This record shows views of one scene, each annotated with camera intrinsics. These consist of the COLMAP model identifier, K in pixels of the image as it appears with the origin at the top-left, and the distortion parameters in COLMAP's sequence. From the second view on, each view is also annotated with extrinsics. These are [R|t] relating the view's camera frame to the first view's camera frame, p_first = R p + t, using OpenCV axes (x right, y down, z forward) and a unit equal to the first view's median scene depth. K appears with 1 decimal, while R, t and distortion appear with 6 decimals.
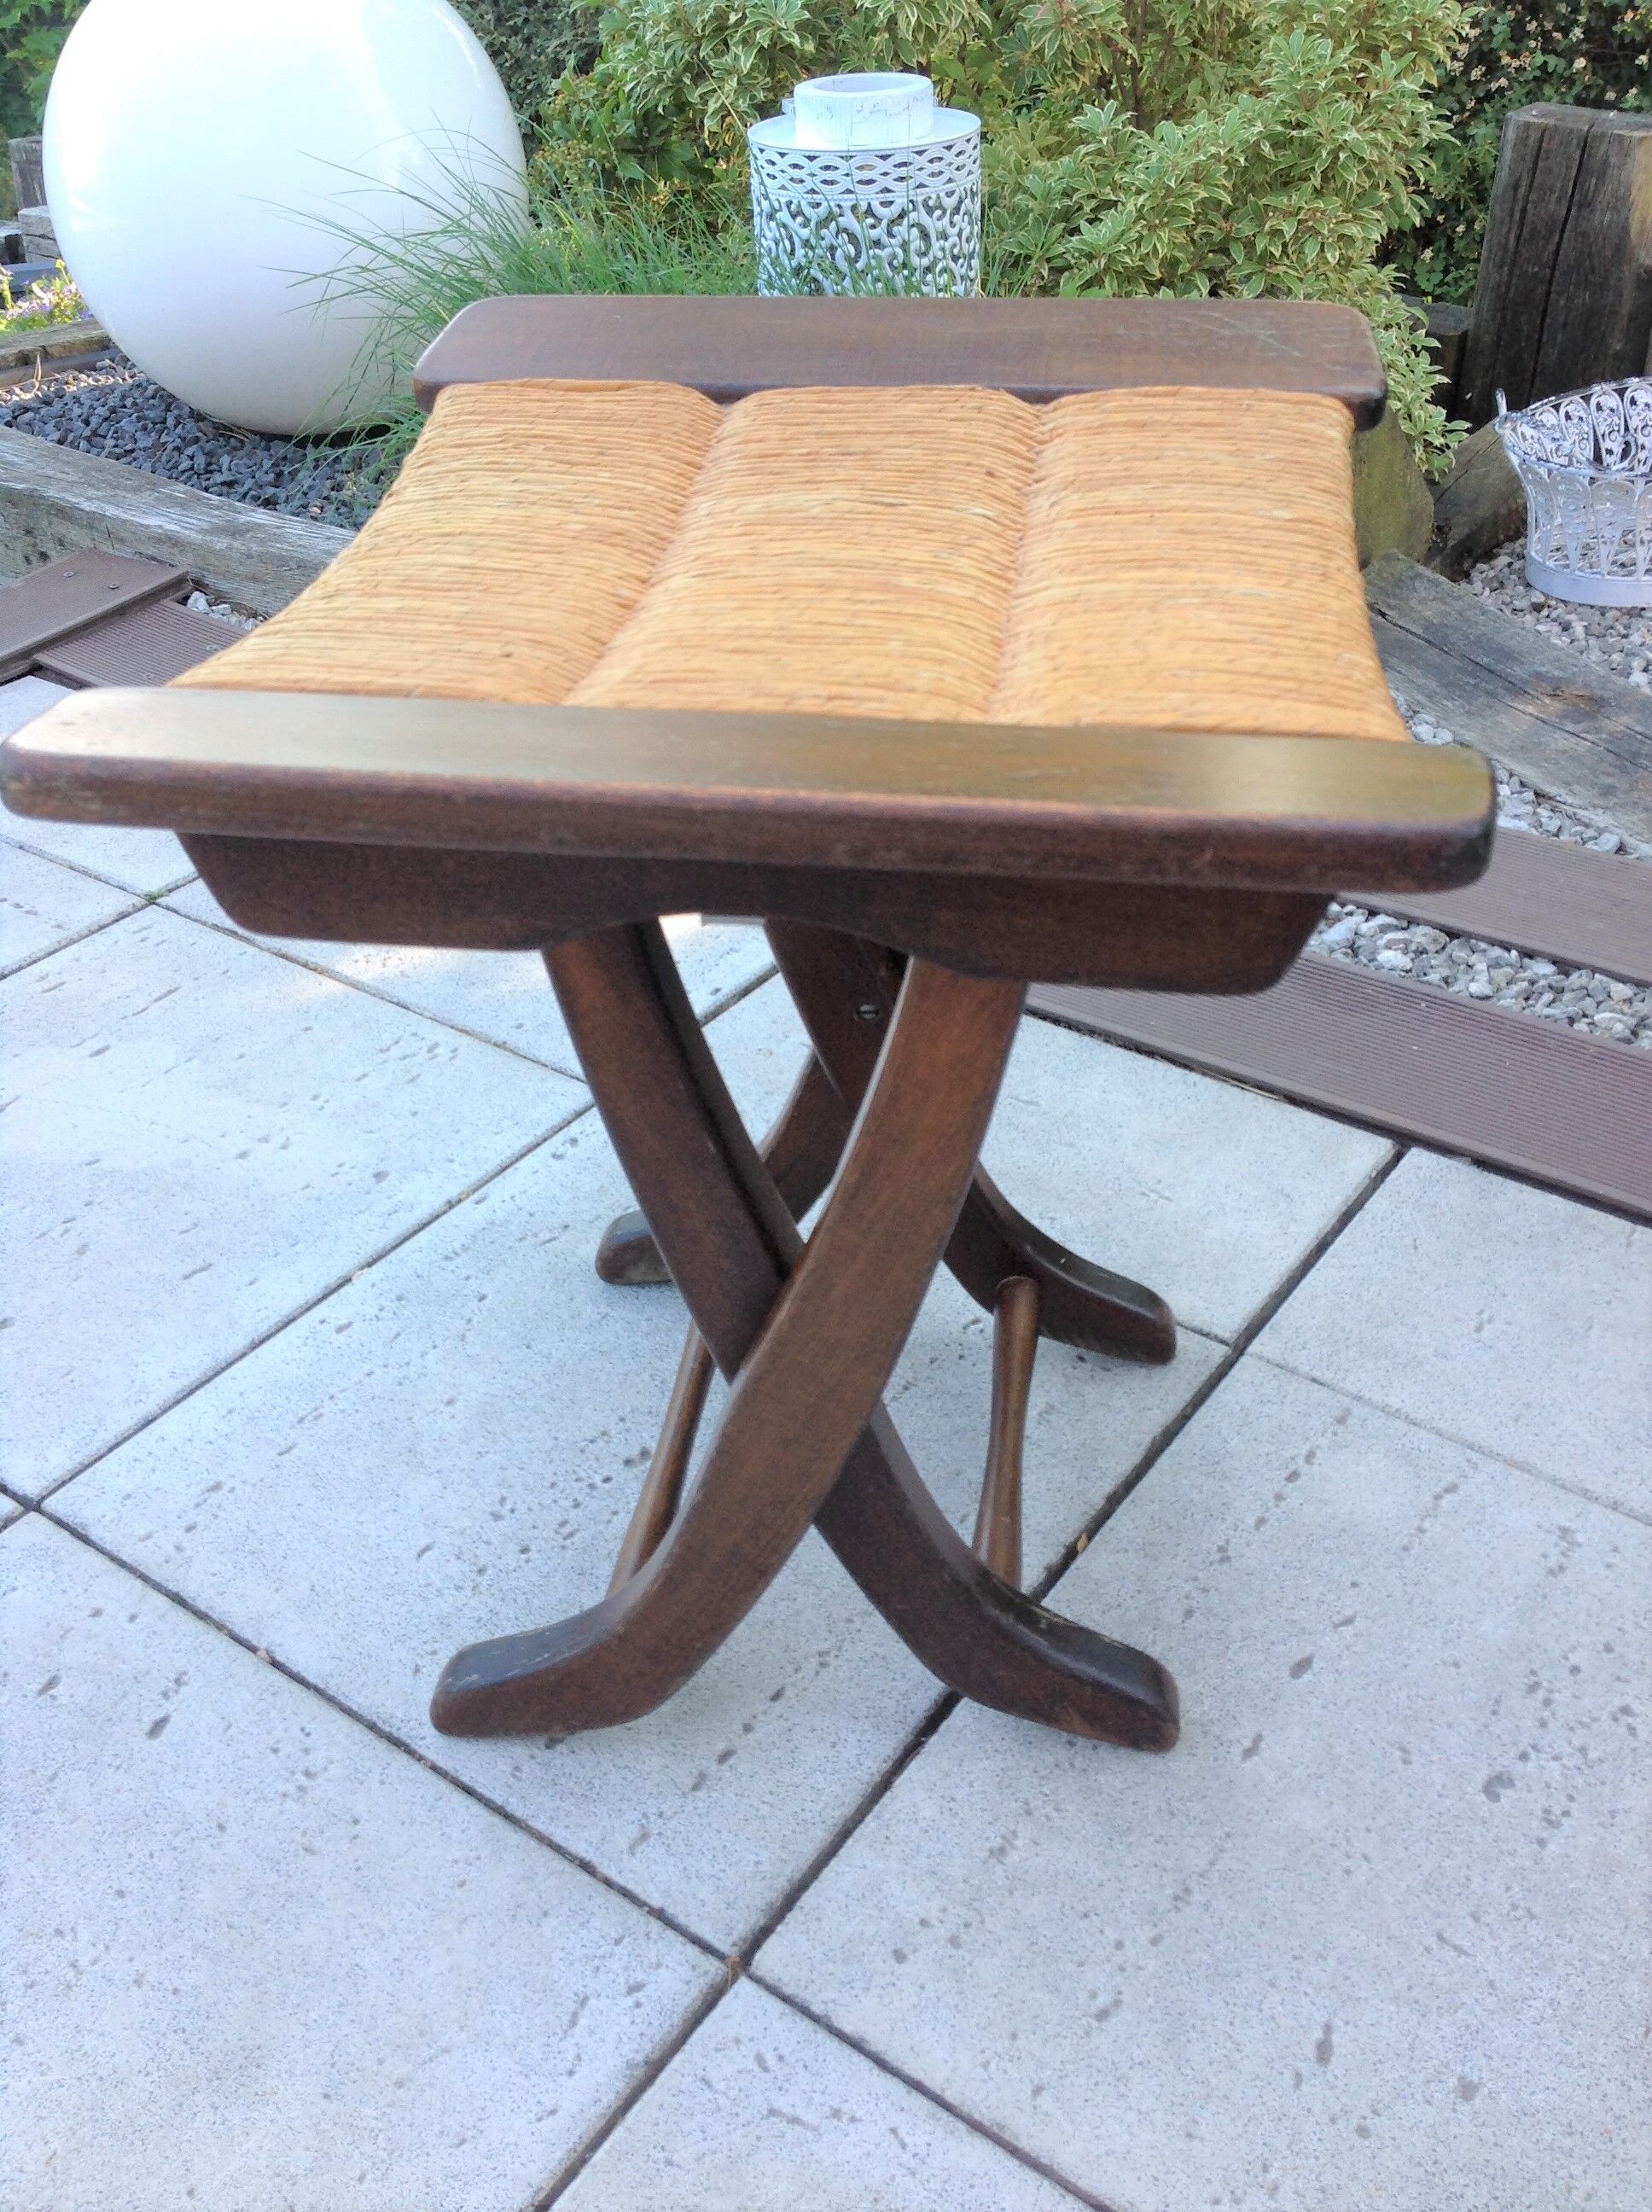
lens RADIAL K [[2100.2, 0, 829.6], [0, 2100.2, 1132.4], [0, 0, 1]] dist [0.106539, -0.214652]
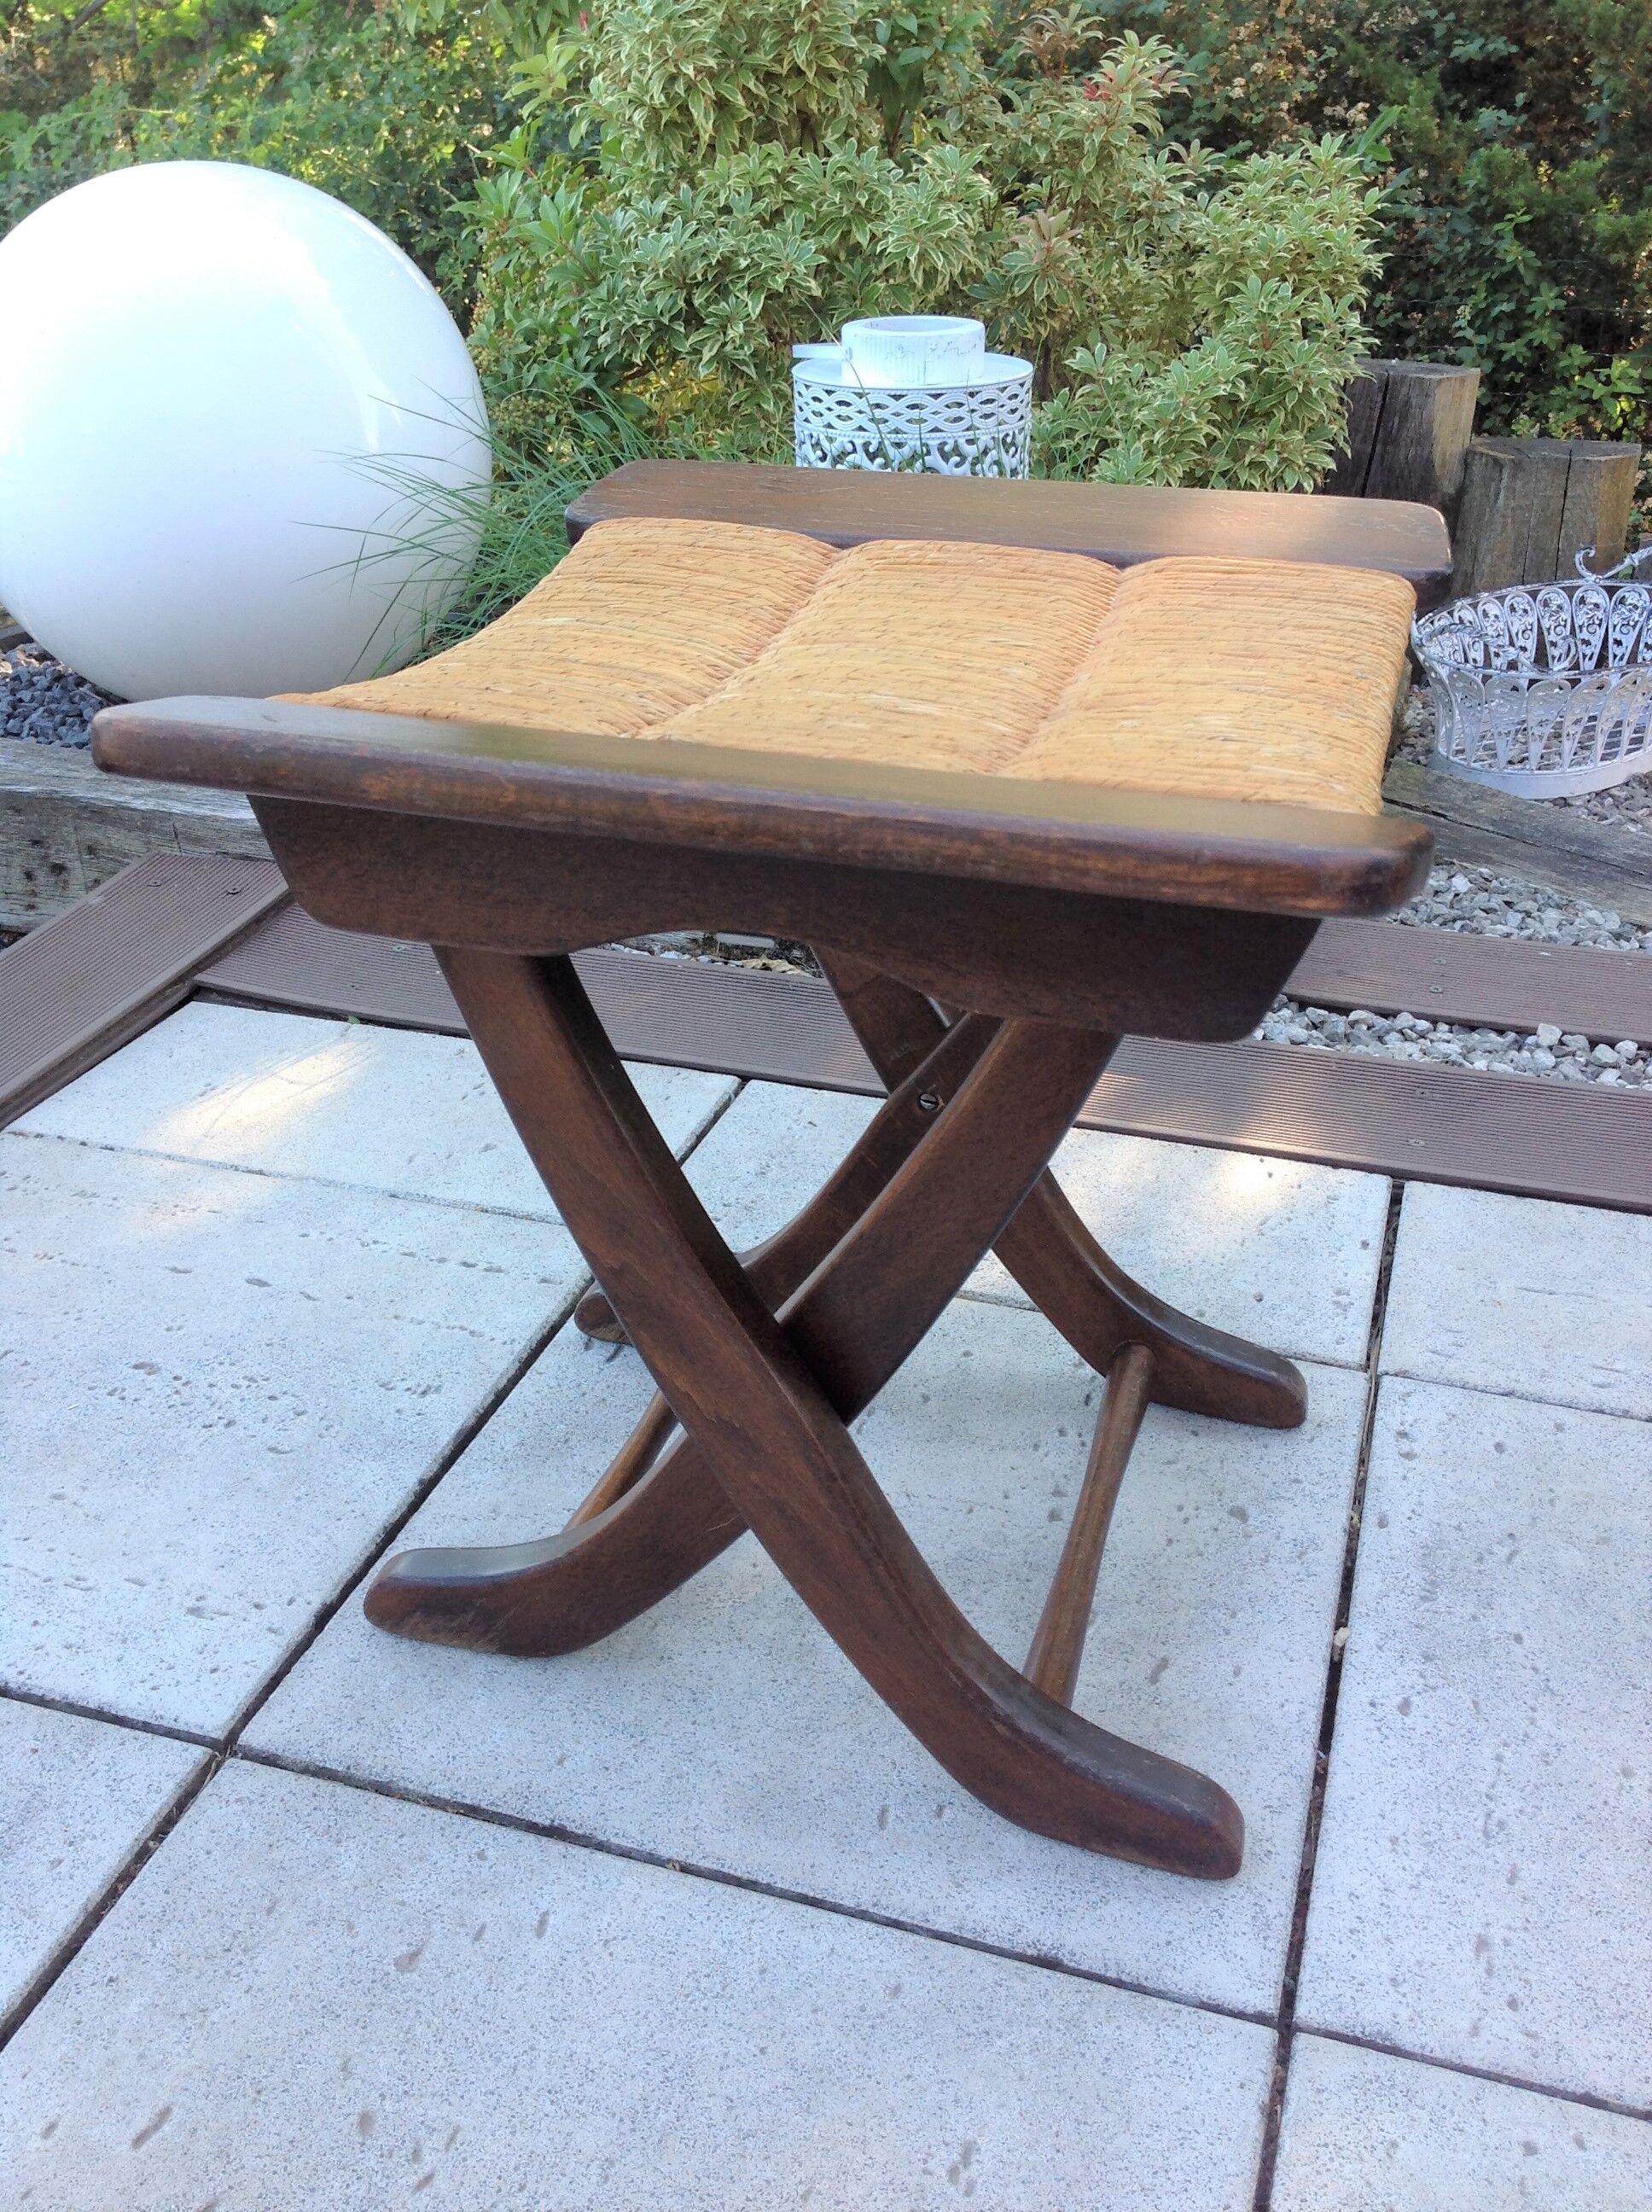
lens RADIAL K [[2133.4, 0, 826.8], [0, 2133.4, 1093.0], [0, 0, 1]] dist [0.138201, -0.316597]
pose [[0.948756, -0.113215, 0.295032, -0.699994], [0.155345, 0.980116, -0.123449, -0.071756], [-0.275189, 0.162955, 0.947479, 0.275033]]
